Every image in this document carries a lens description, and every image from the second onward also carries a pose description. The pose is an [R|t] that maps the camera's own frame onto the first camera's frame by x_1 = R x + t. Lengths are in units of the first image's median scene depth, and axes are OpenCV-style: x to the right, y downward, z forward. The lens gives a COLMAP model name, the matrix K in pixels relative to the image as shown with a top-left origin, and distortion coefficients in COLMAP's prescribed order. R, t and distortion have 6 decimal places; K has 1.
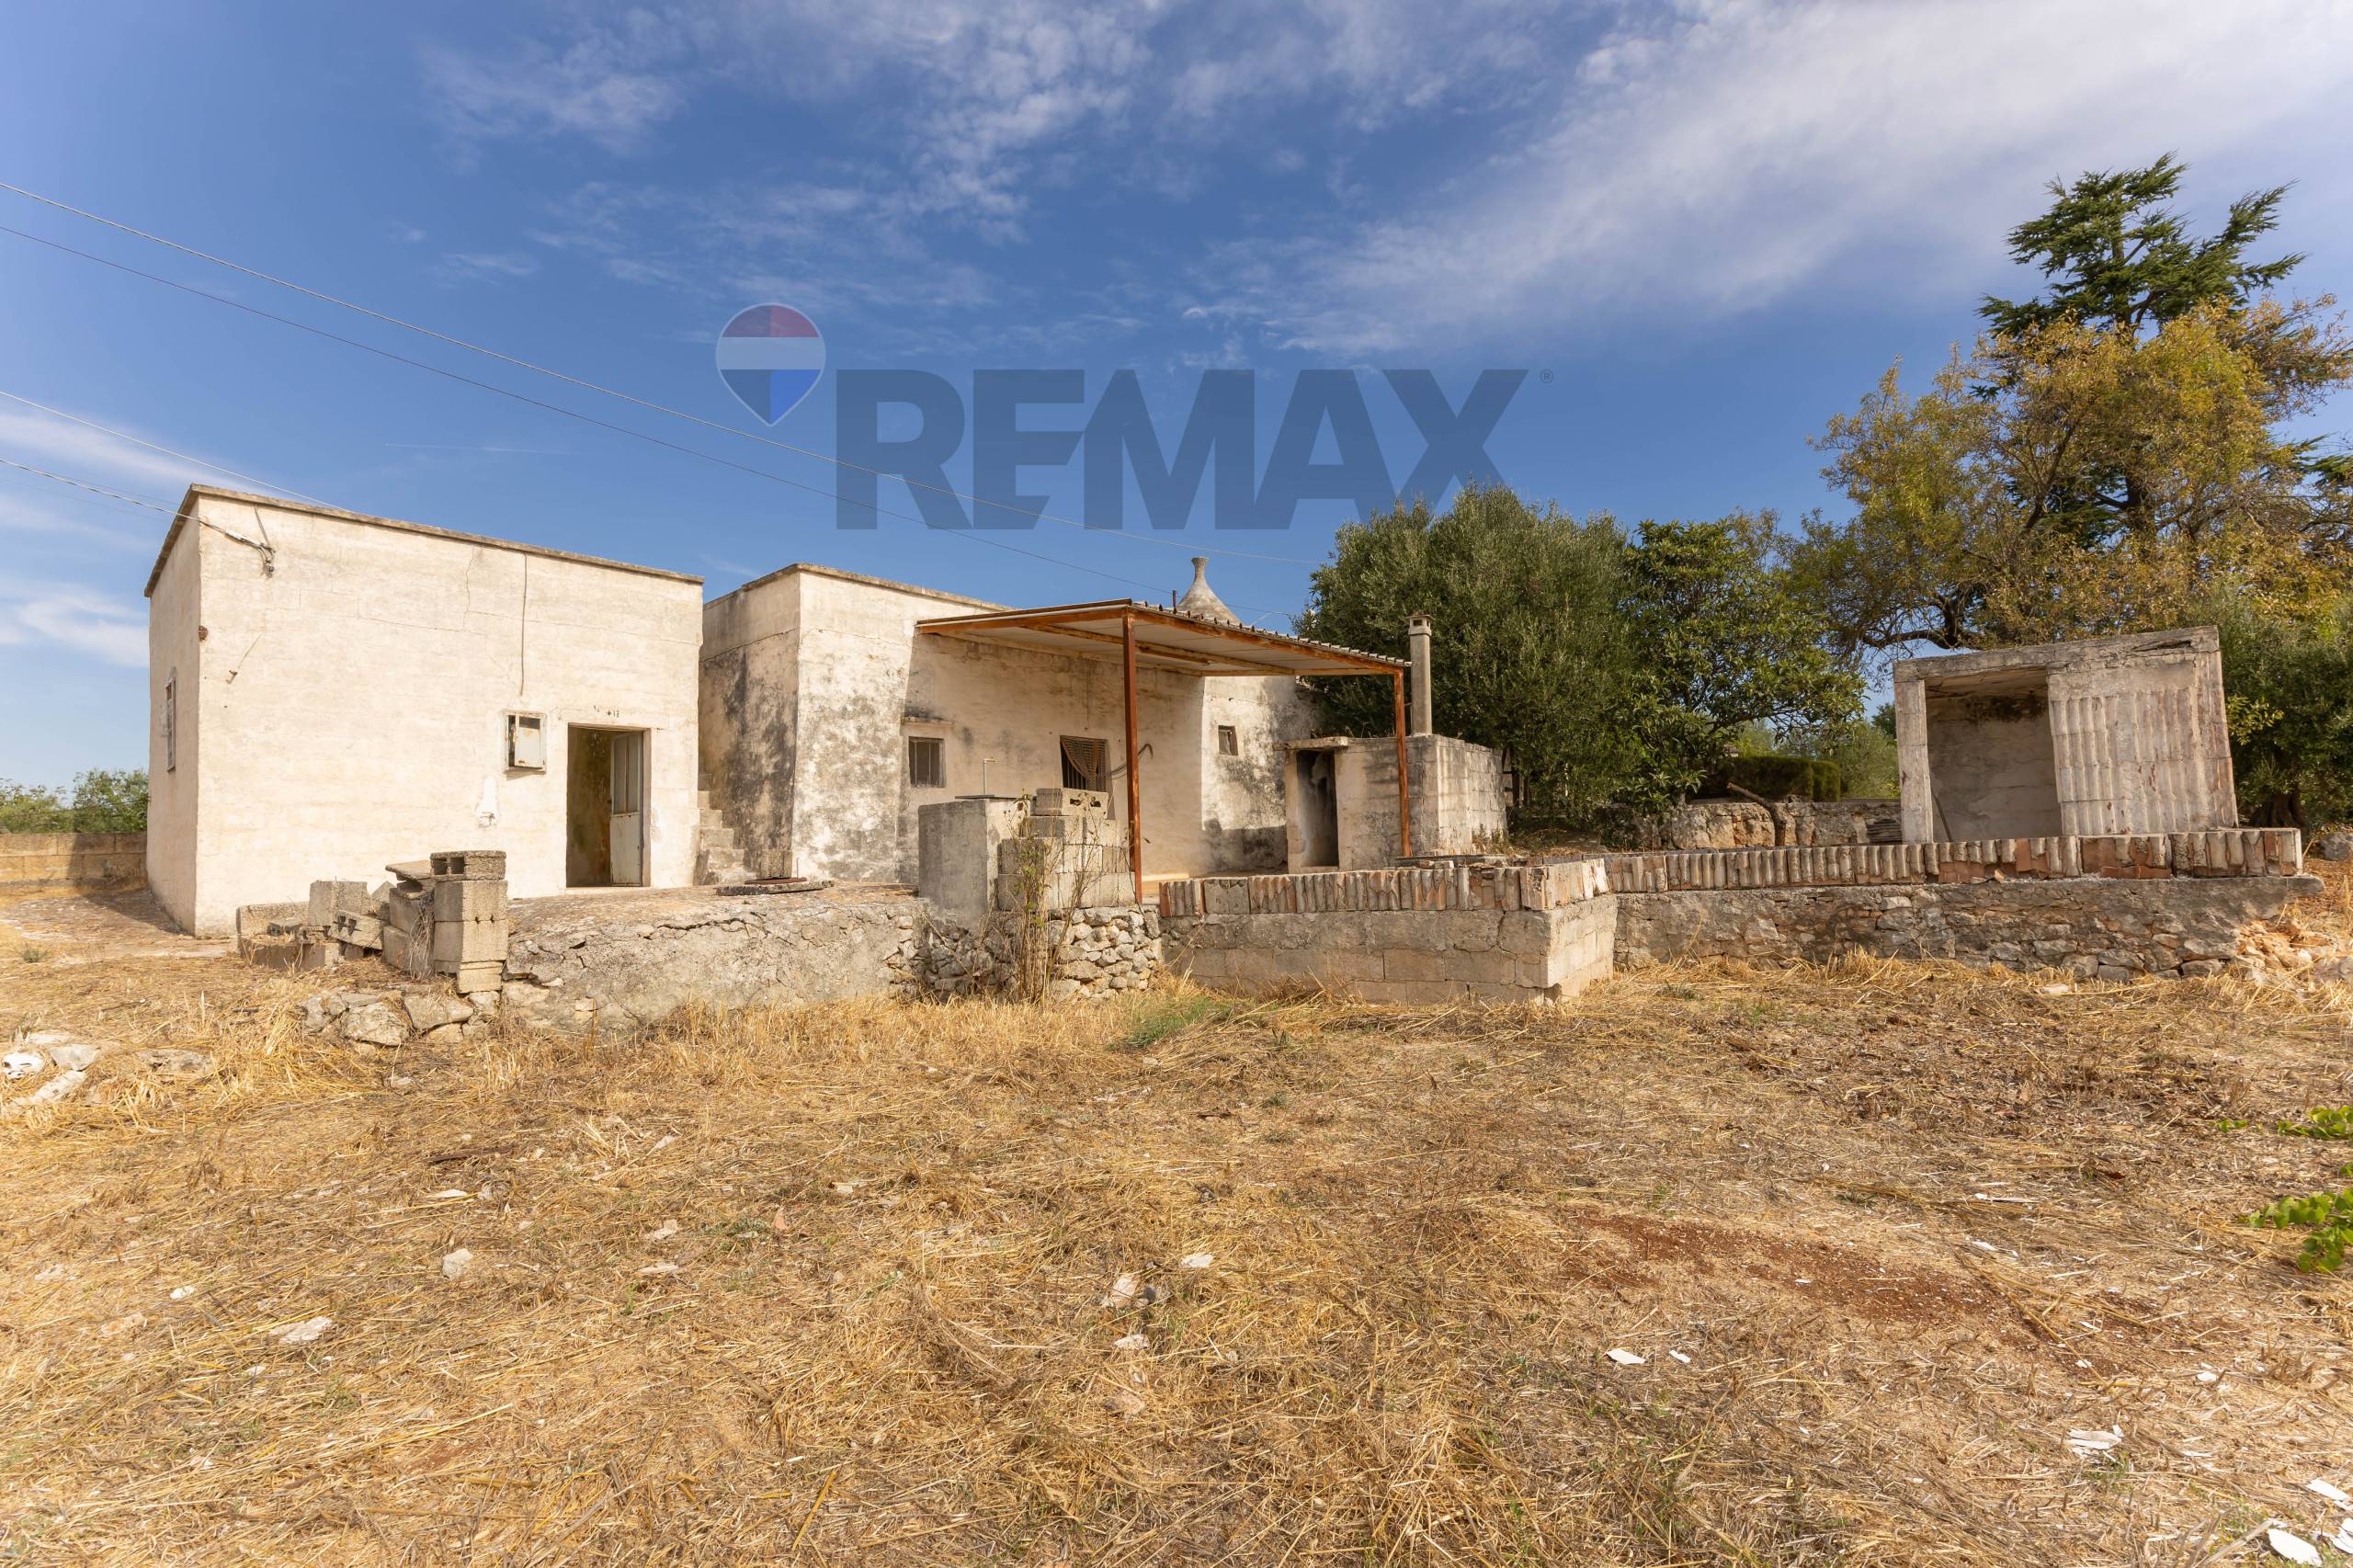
lens RADIAL K [[1059.5, 0, 1176.5], [0, 1059.5, 784.0], [0, 0, 1]] dist [0.000562, -0.000051]
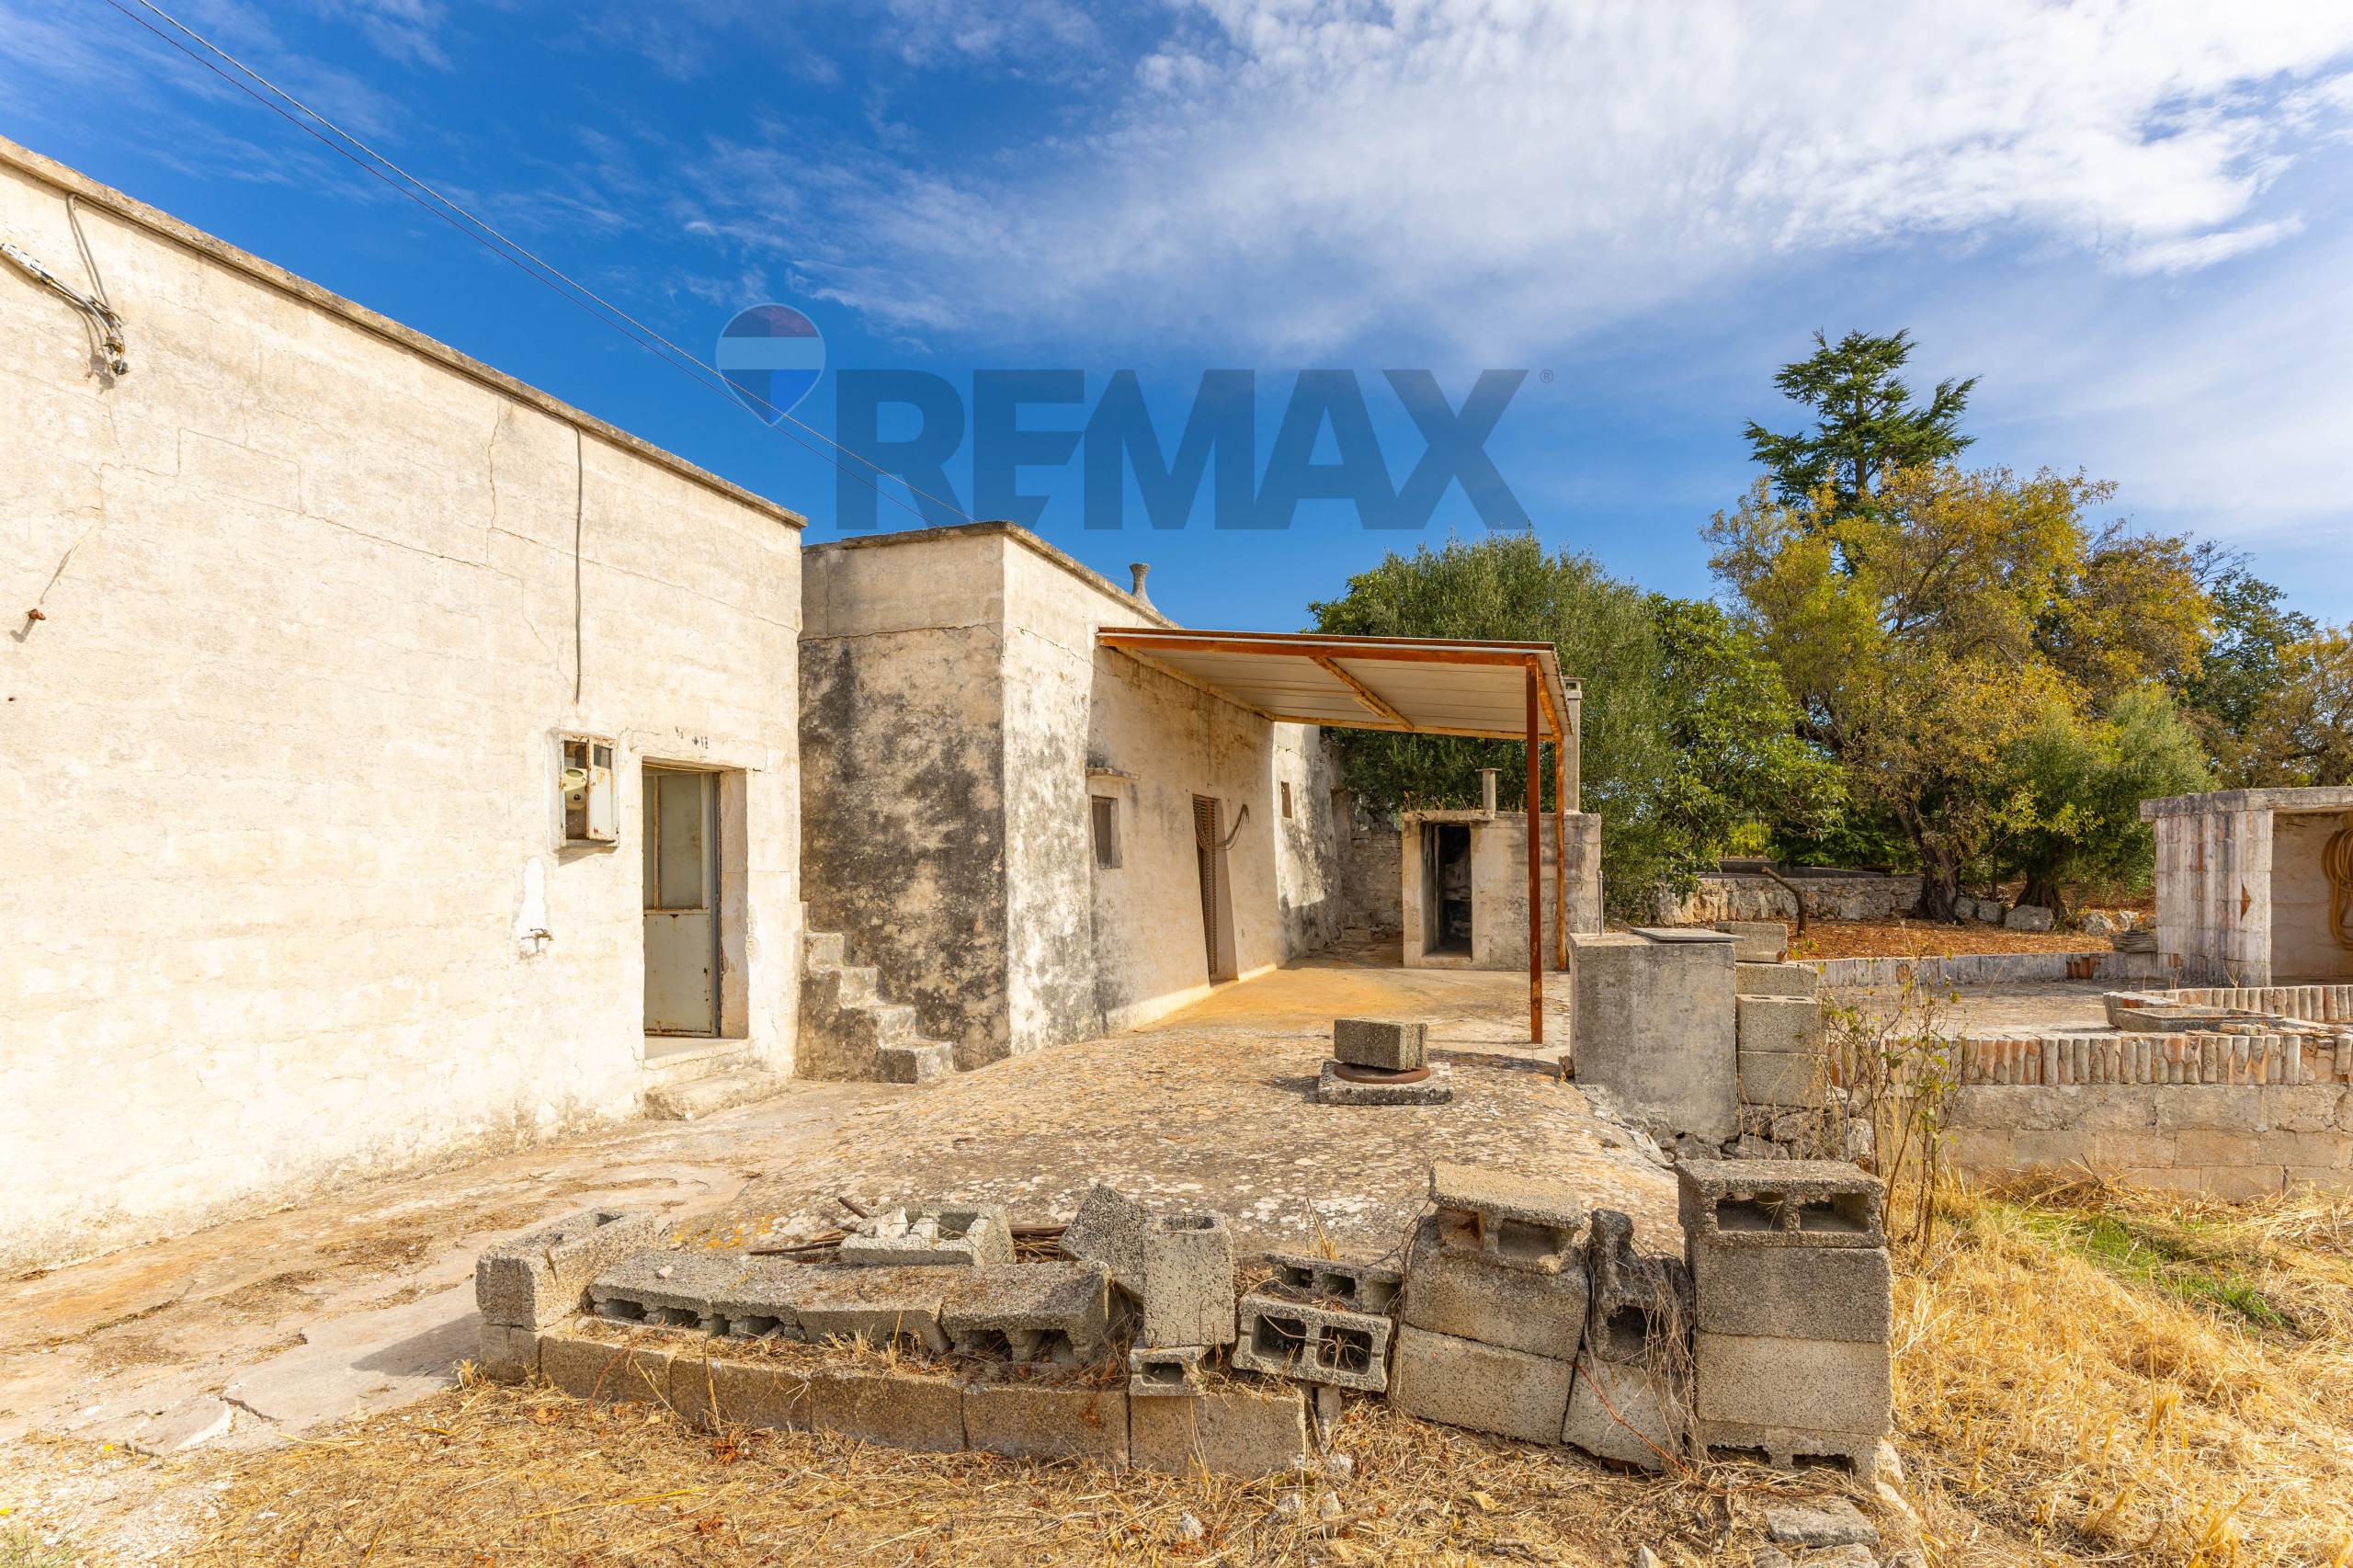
lens RADIAL K [[1106.1, 0, 1258.5], [0, 1106.1, 870.2], [0, 0, 1]] dist [0.000677, 0.000169]
pose [[0.901658, 0.015956, 0.432156, -0.499855], [-0.039383, 0.998196, 0.045313, -0.035255], [-0.430653, -0.057876, 0.900660, 0.322353]]
